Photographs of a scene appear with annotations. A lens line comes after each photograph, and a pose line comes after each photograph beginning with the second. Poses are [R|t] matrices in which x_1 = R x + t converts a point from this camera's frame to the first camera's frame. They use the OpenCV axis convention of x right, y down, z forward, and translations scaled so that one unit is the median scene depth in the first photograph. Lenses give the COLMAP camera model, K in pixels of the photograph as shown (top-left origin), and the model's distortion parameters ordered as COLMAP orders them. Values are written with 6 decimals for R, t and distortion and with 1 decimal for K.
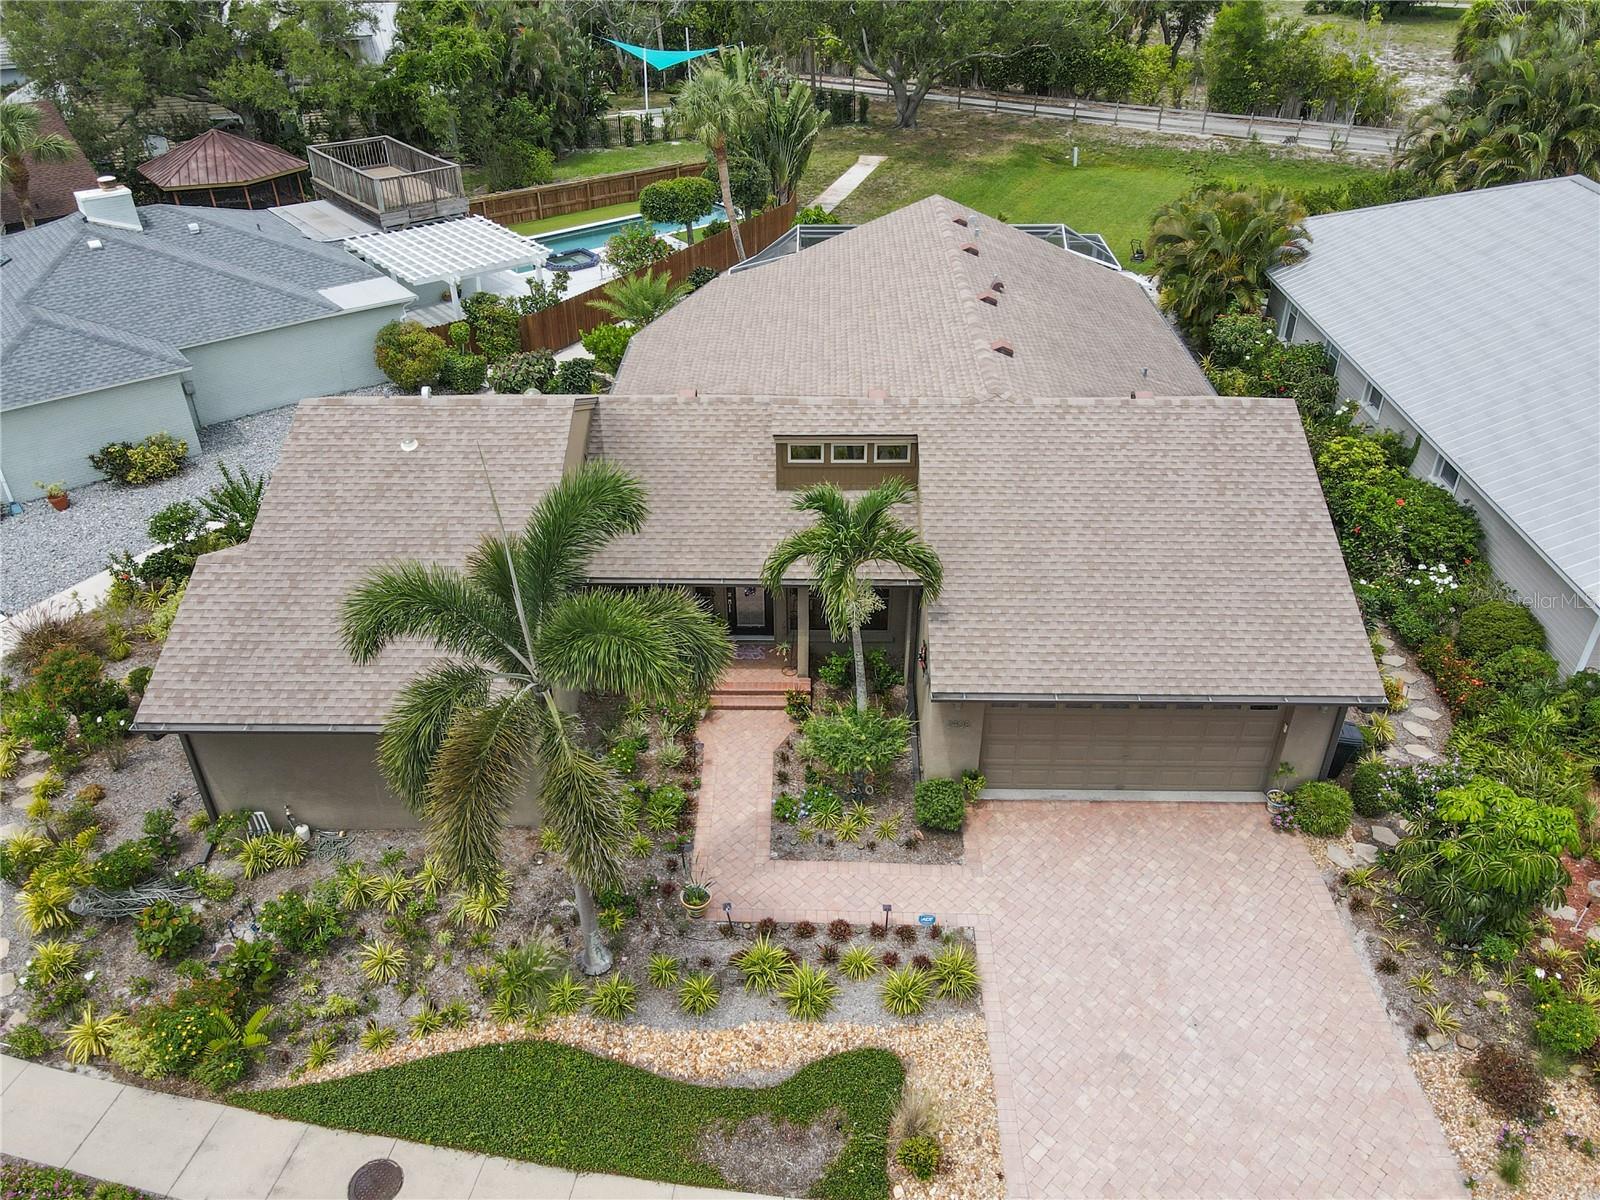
lens RADIAL K [[1174.4, 0, 789.8], [0, 1174.4, 594.3], [0, 0, 1]] dist [-0.002147, 0.024287]
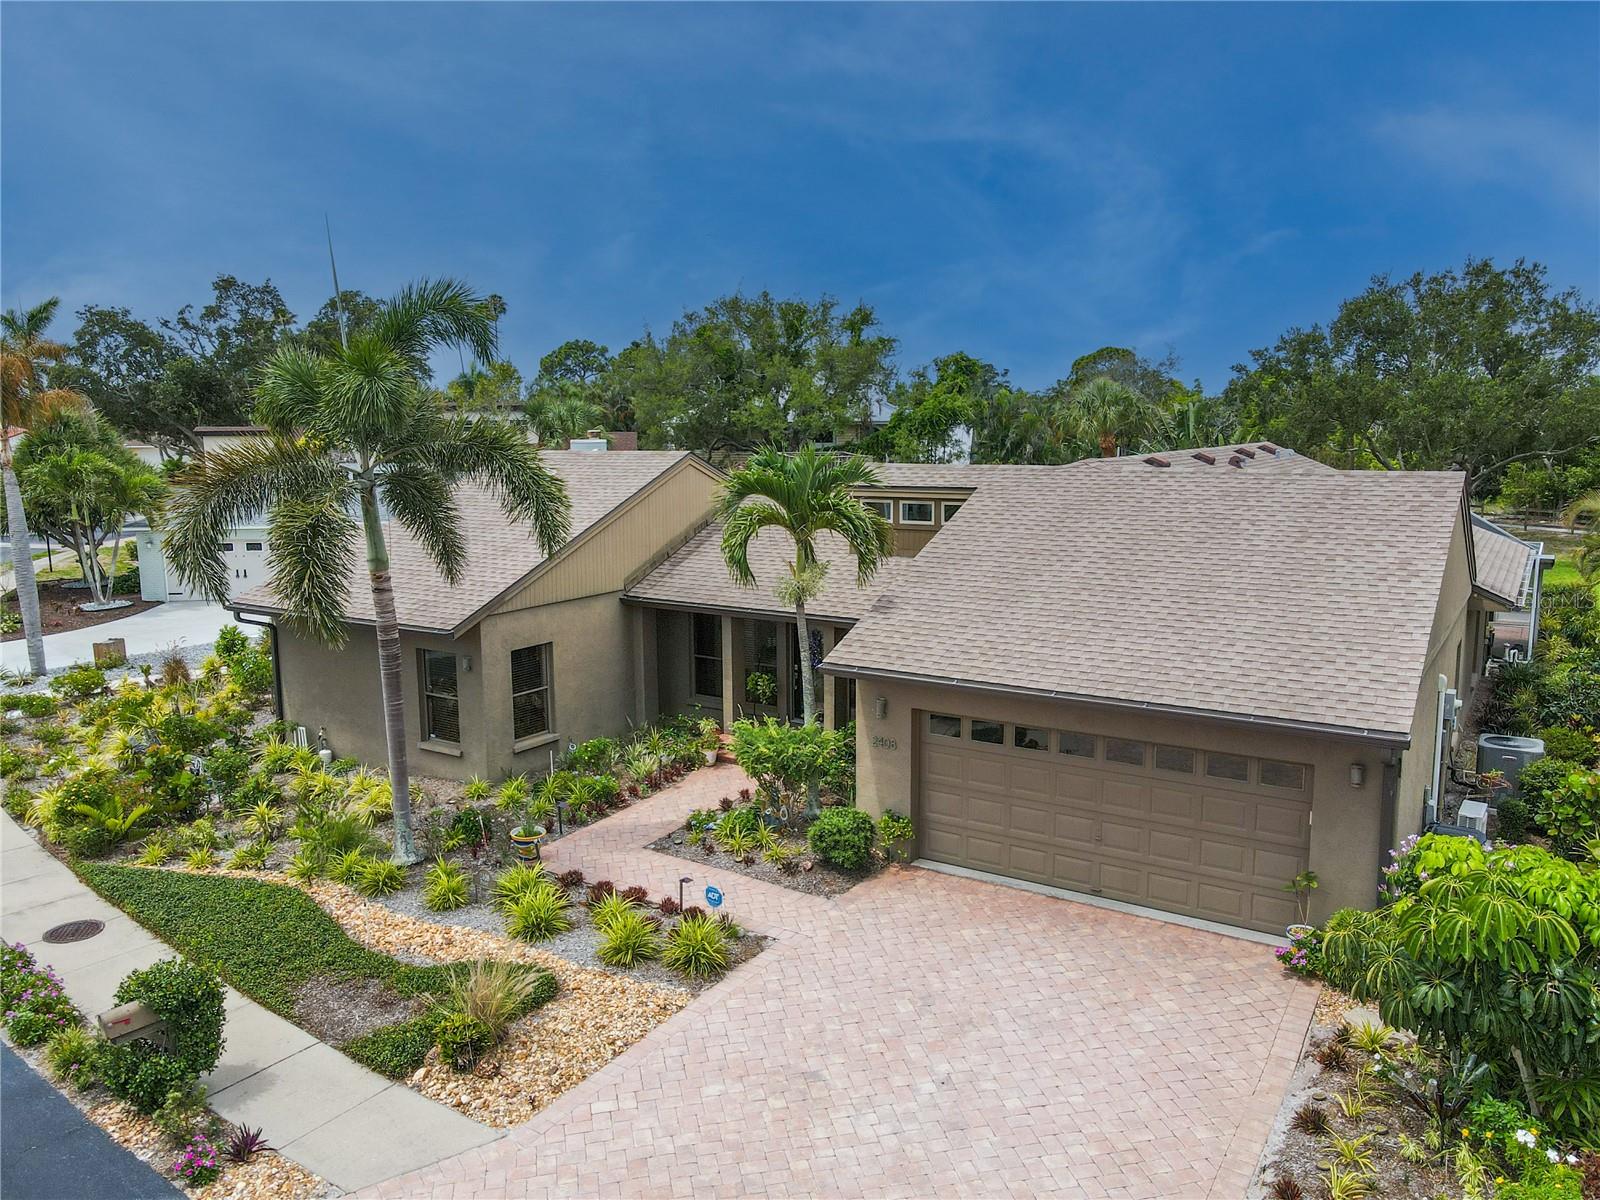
lens RADIAL K [[1174.4, 0, 789.8], [0, 1174.4, 594.3], [0, 0, 1]] dist [-0.002147, 0.024287]
pose [[0.851782, 0.079193, -0.517877, 0.570064], [-0.285850, 0.898654, -0.332733, 0.349823], [0.439042, 0.431451, 0.788094, 0.308379]]
